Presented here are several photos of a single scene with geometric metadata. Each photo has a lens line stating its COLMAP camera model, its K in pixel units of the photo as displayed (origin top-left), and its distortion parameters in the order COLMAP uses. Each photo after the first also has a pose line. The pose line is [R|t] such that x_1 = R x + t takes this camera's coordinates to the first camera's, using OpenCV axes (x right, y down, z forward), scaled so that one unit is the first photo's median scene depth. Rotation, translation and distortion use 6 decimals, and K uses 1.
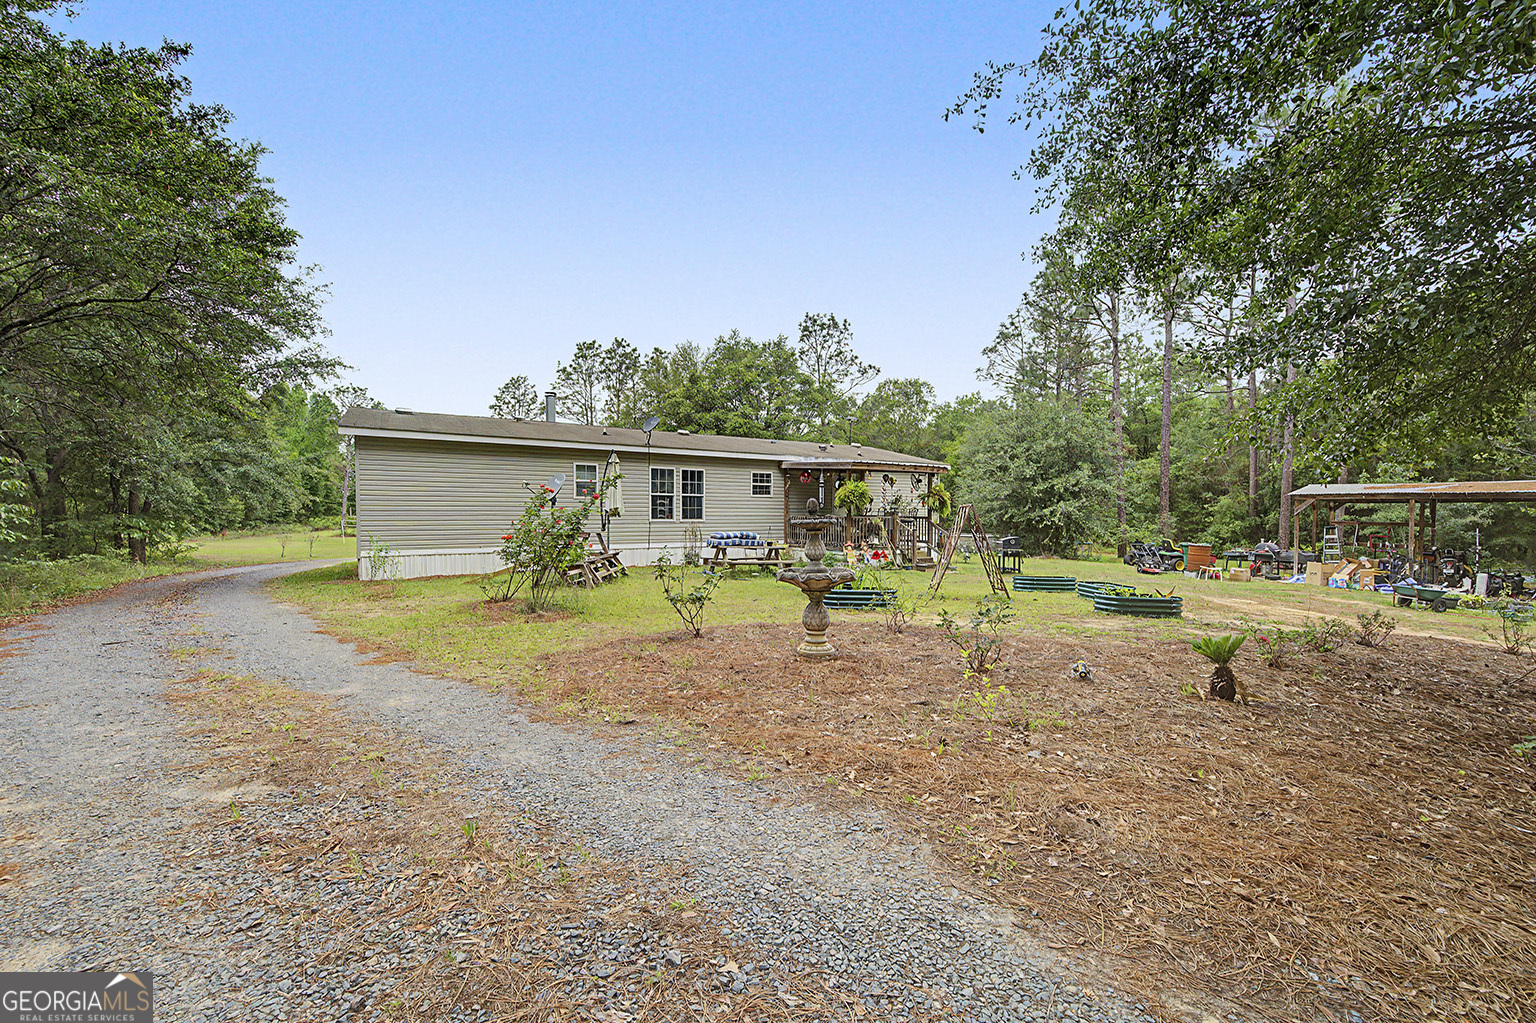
lens RADIAL K [[606.5, 0, 768.0], [0, 606.5, 511.5], [0, 0, 1]] dist [0.007378, -0.000296]
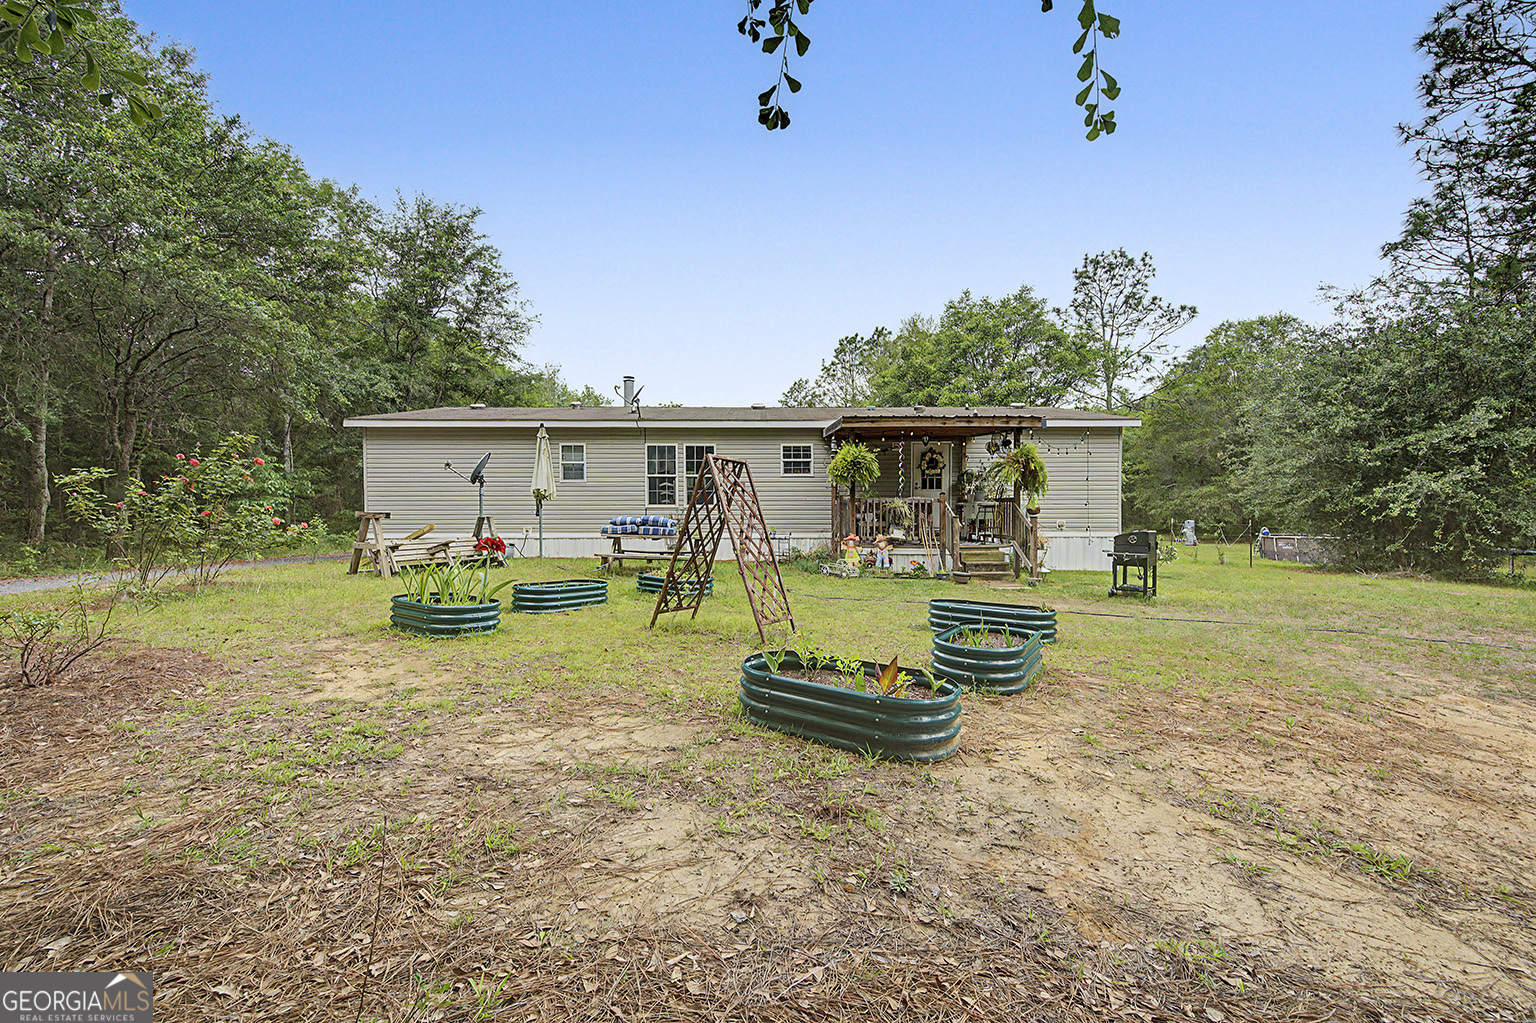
lens RADIAL K [[606.5, 0, 768.0], [0, 606.5, 511.5], [0, 0, 1]] dist [0.007378, -0.000296]
pose [[0.858310, -0.005166, -0.513106, 0.358357], [0.005855, 0.999983, -0.000275, 0.021038], [0.513098, -0.002768, 0.858325, 0.316500]]
